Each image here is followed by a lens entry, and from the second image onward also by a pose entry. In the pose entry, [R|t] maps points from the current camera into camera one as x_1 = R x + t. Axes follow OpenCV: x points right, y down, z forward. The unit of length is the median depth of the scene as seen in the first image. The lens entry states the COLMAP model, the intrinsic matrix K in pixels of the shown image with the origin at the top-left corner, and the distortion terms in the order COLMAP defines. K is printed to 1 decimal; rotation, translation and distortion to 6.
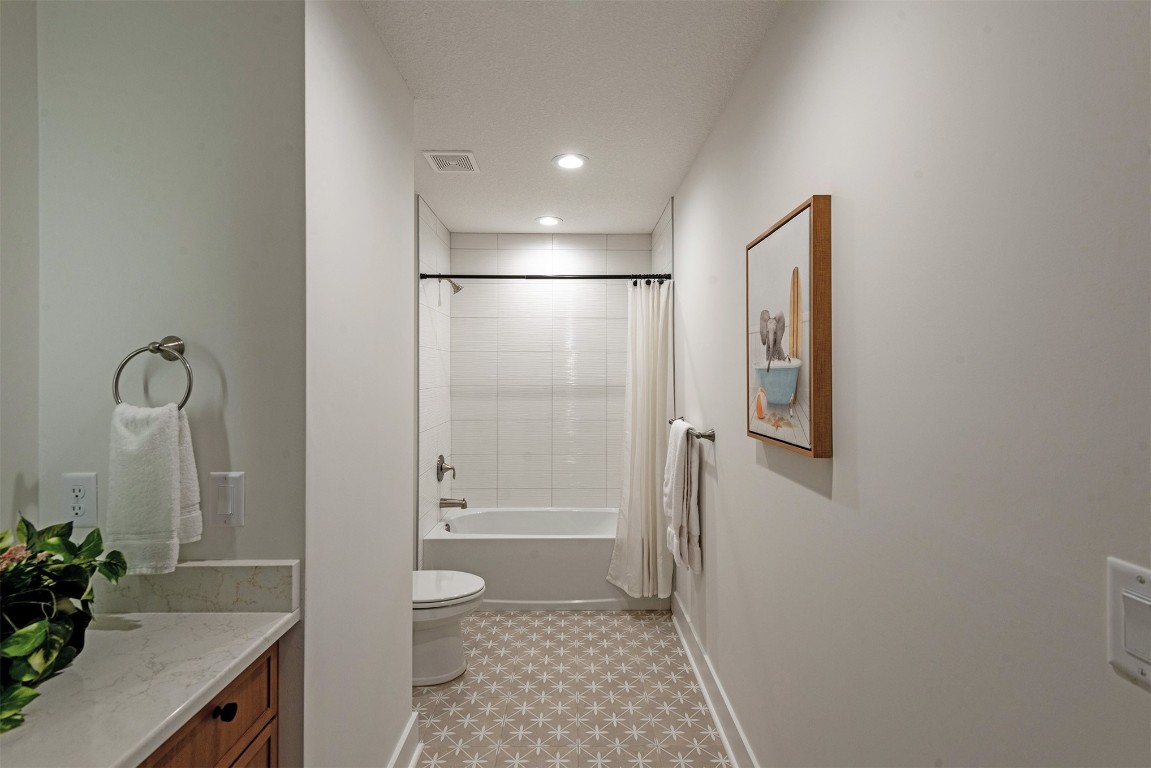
lens RADIAL K [[525.6, 0, 572.7], [0, 525.6, 381.3], [0, 0, 1]] dist [0.027381, -0.013141]
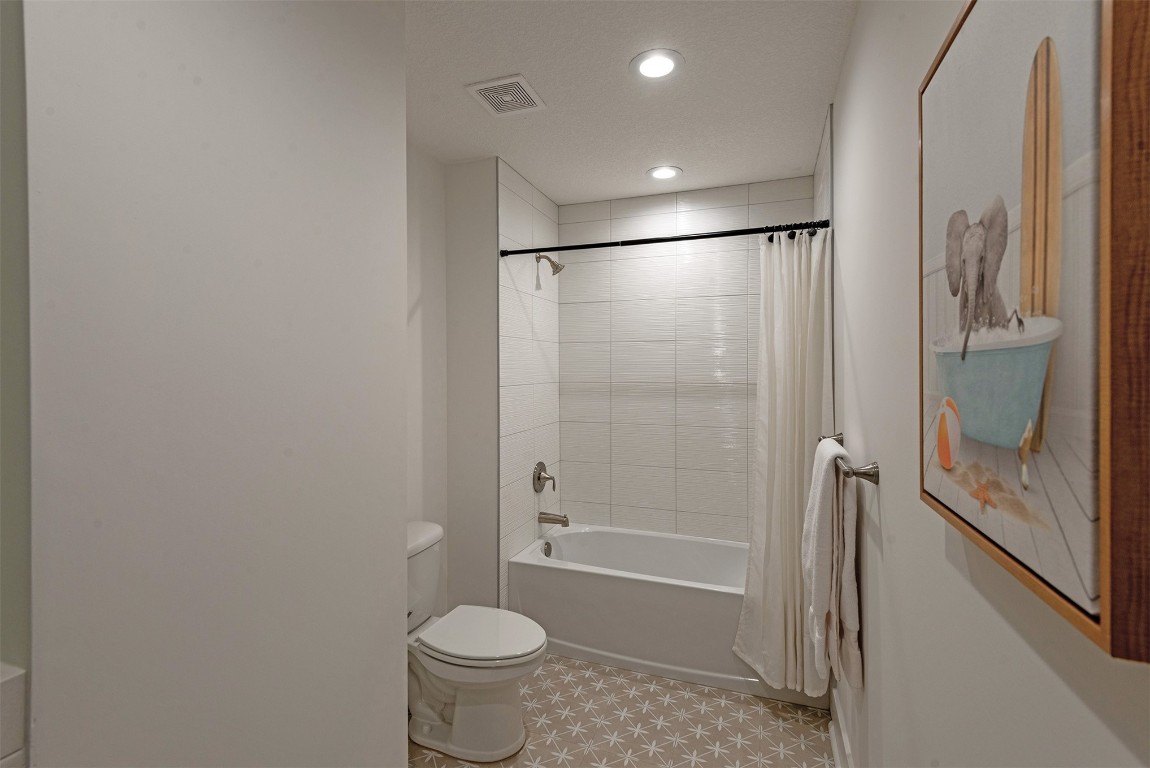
lens RADIAL K [[525.1, 0, 568.9], [0, 525.1, 377.7], [0, 0, 1]] dist [0.027381, -0.013141]
pose [[0.937962, 0.004927, -0.346702, 0.112672], [-0.004077, 0.999987, 0.003182, -0.001942], [0.346713, -0.001571, 0.937970, 0.252576]]
